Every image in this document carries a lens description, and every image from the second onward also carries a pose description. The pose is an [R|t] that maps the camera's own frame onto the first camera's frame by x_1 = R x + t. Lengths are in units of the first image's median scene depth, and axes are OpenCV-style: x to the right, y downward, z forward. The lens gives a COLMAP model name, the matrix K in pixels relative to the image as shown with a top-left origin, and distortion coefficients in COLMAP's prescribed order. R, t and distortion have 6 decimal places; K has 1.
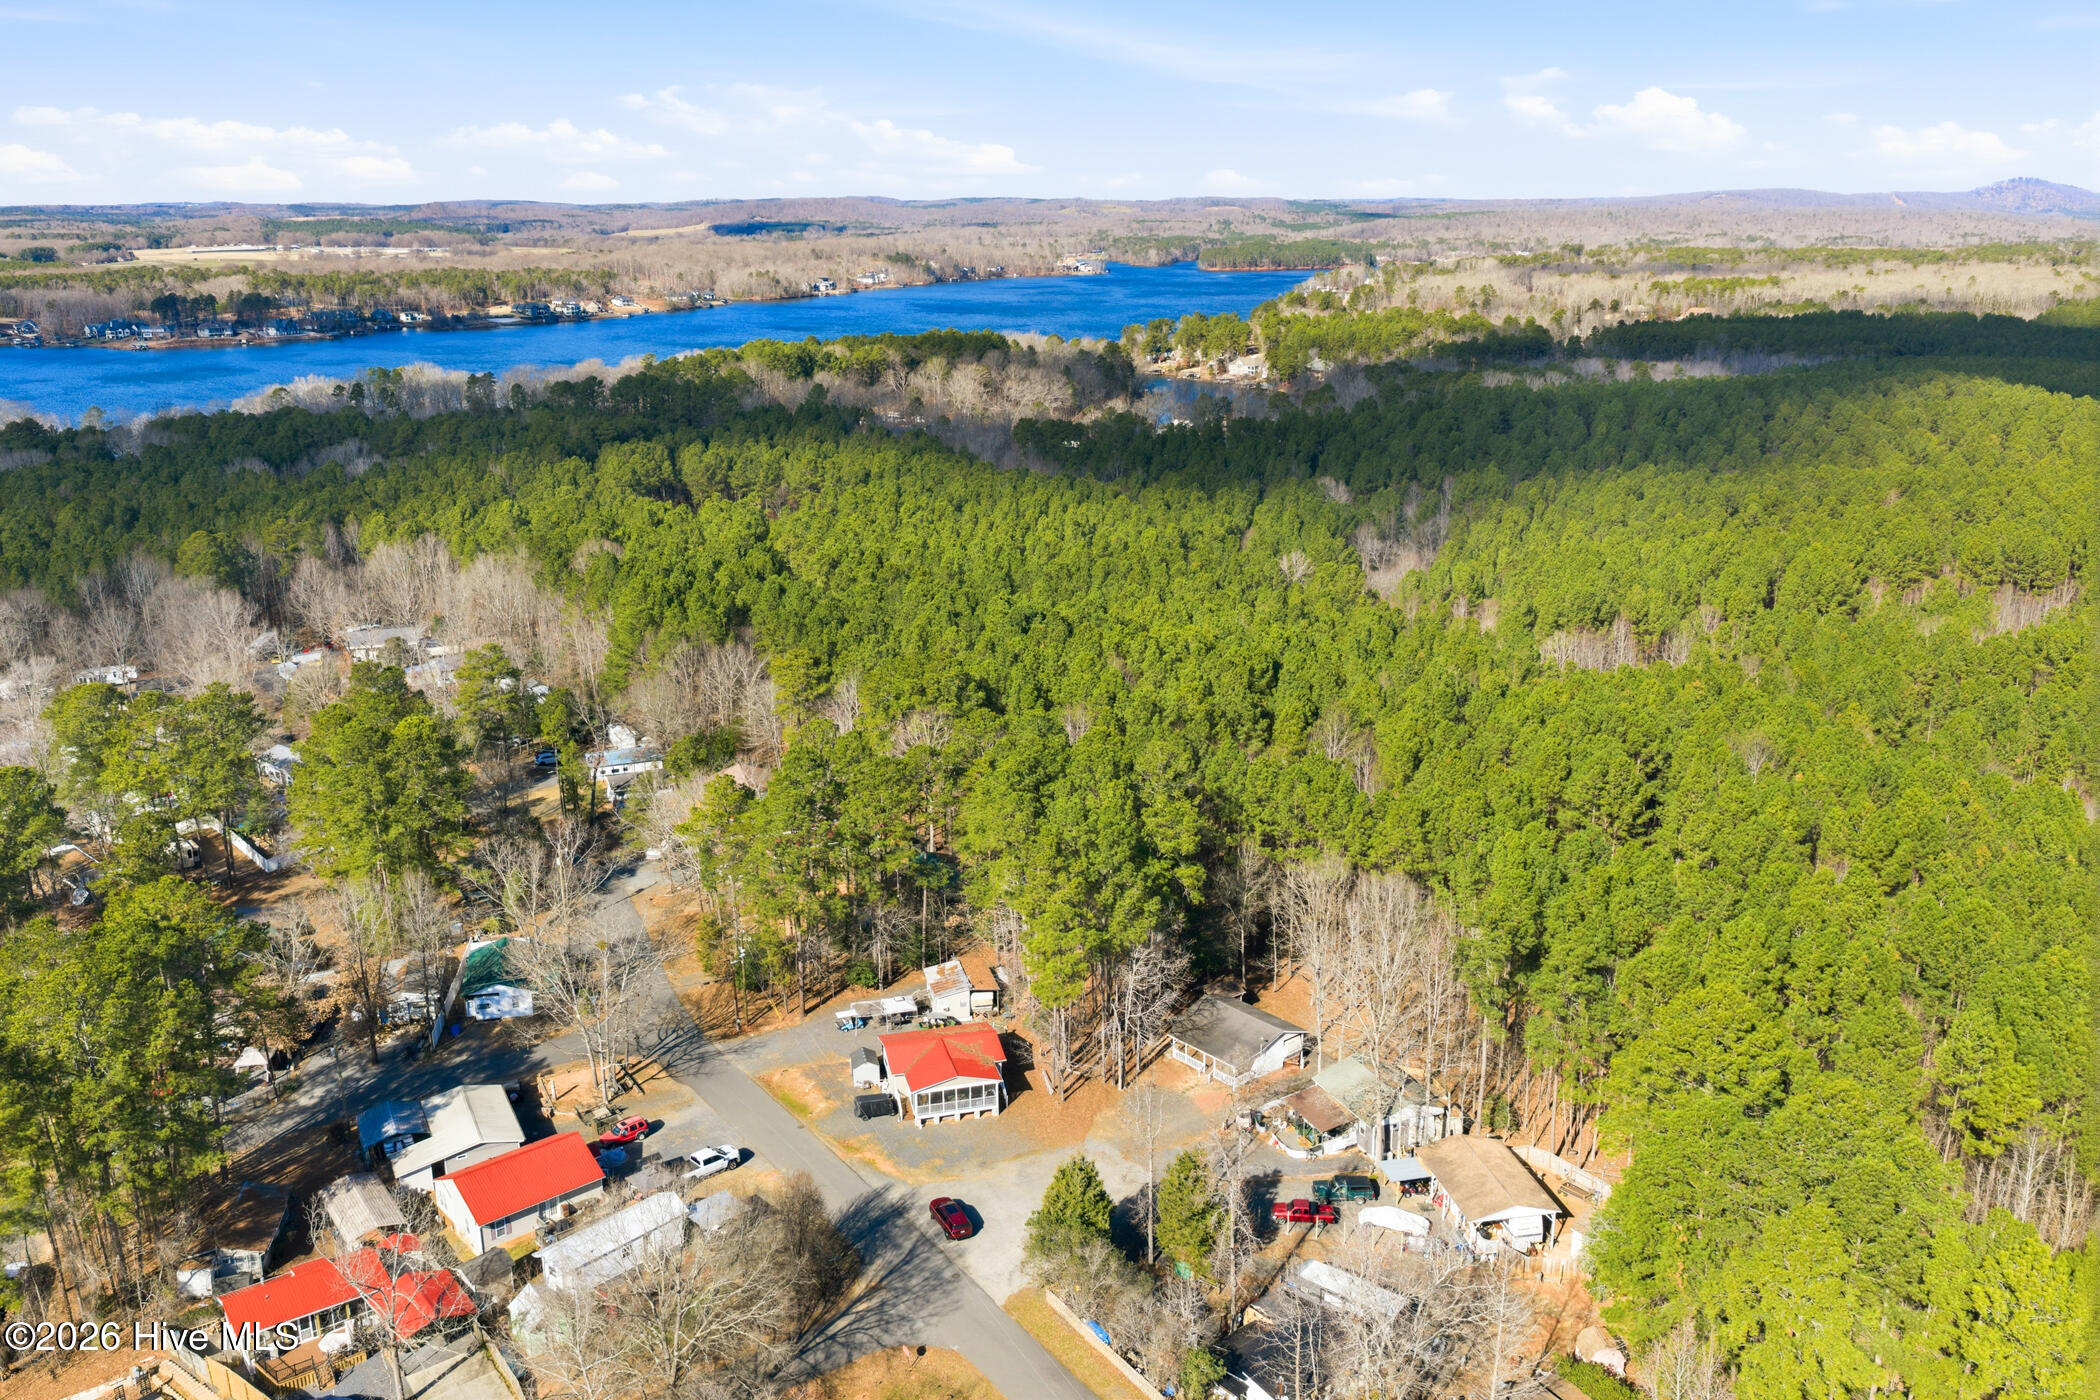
lens RADIAL K [[1786.3, 0, 1045.4], [0, 1786.3, 696.0], [0, 0, 1]] dist [0.004258, -0.008067]
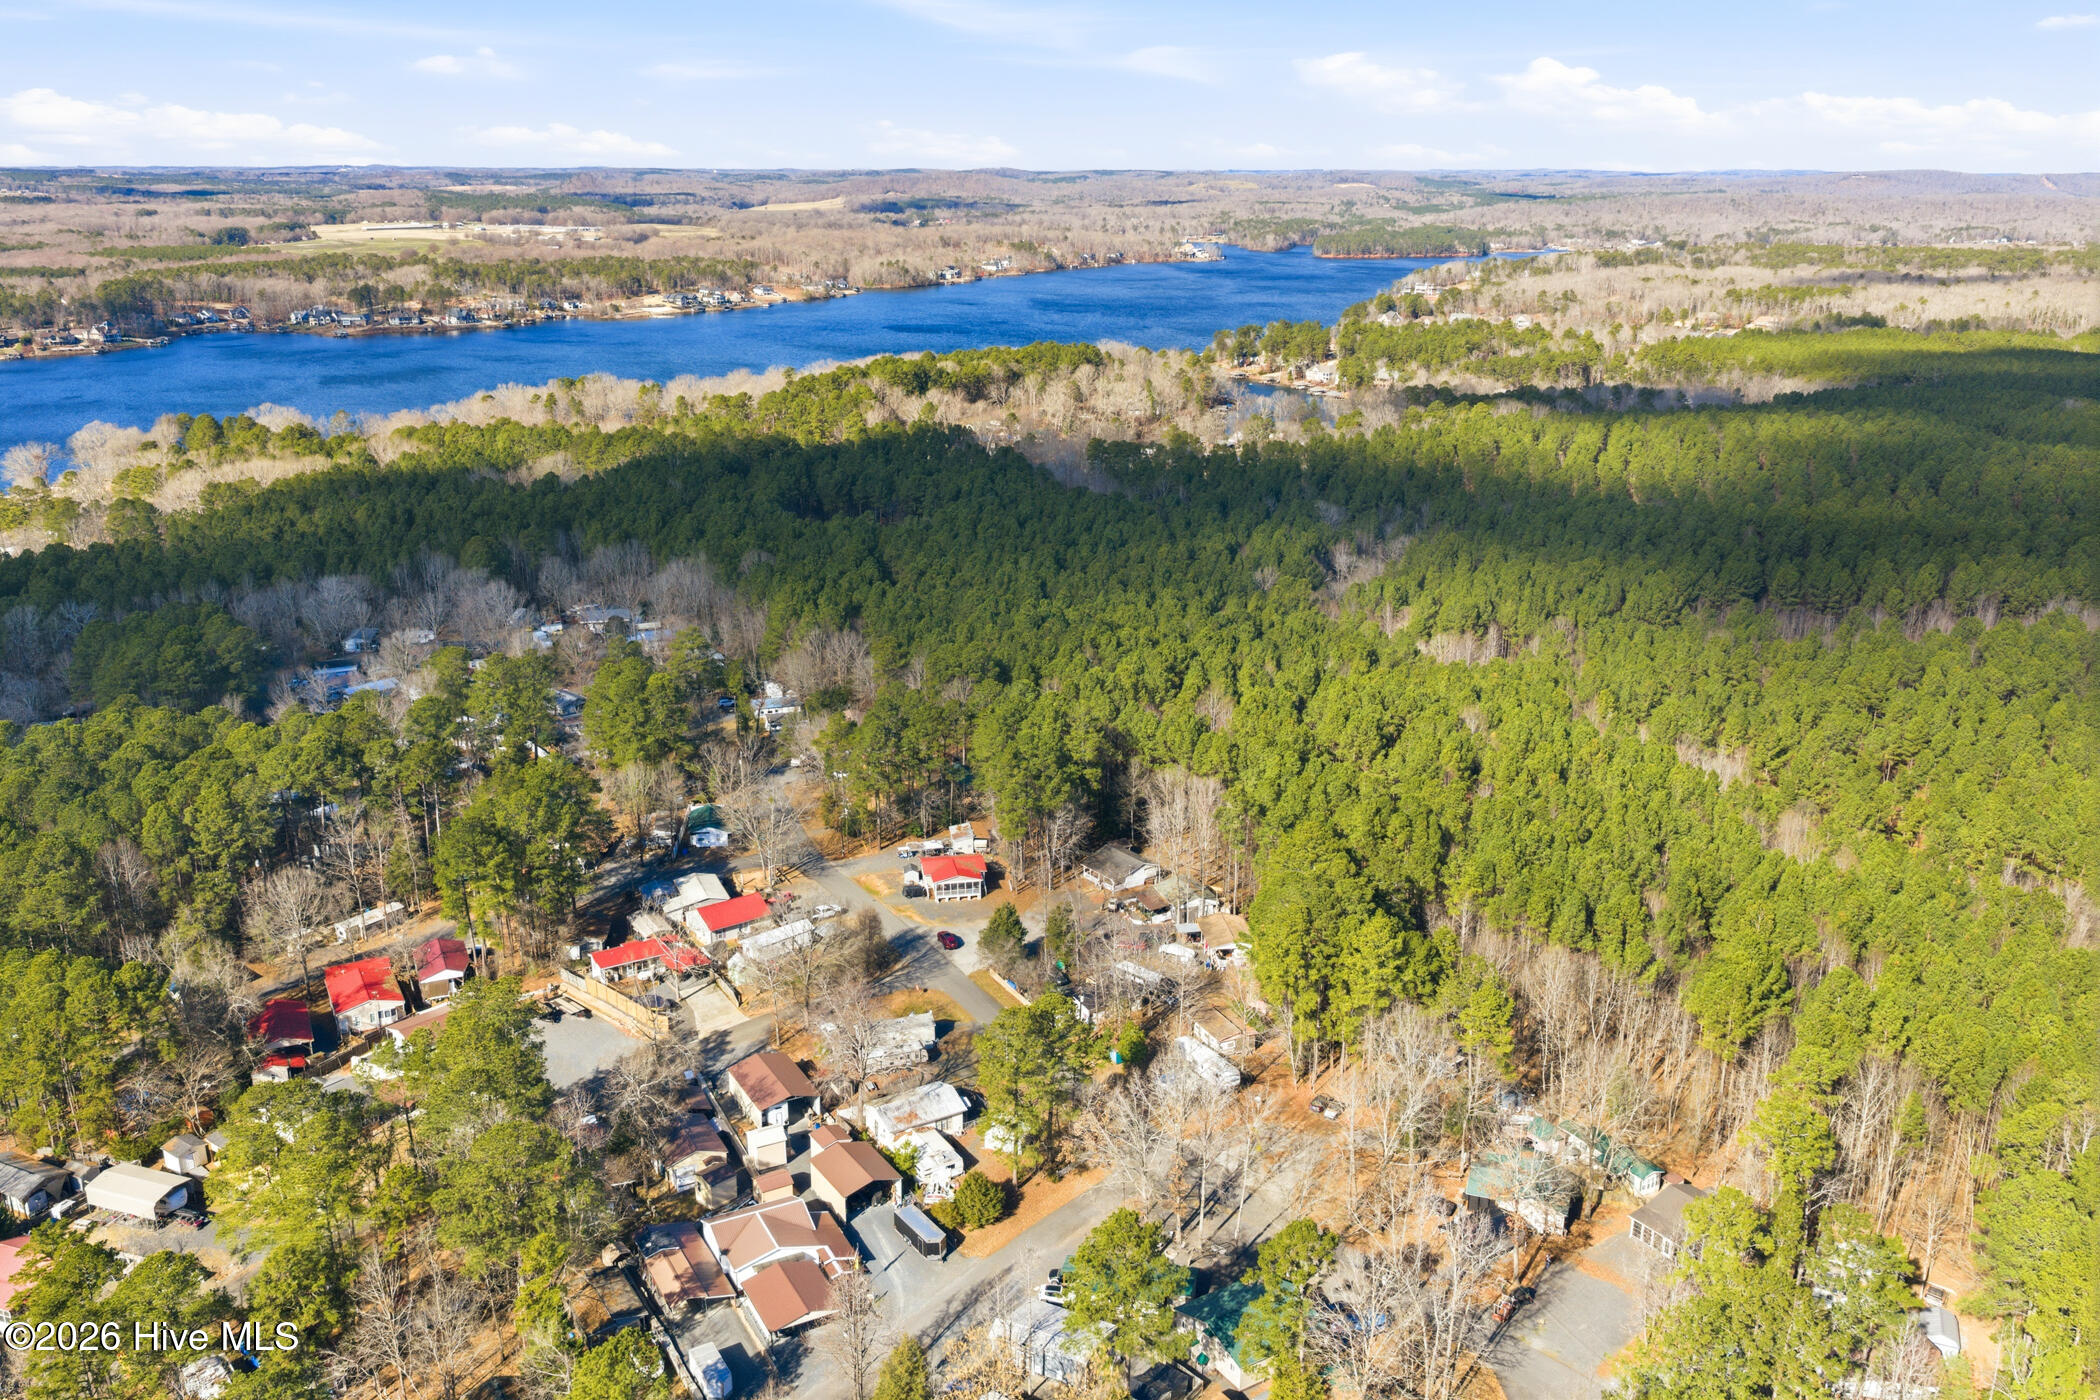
lens RADIAL K [[1786.3, 0, 1053.2], [0, 1786.3, 702.9], [0, 0, 1]] dist [0.004258, -0.008067]
pose [[0.997588, 0.028838, -0.063140, 0.089121], [-0.027416, 0.999353, 0.023283, -0.007197], [0.063771, -0.021496, 0.997733, -0.466450]]
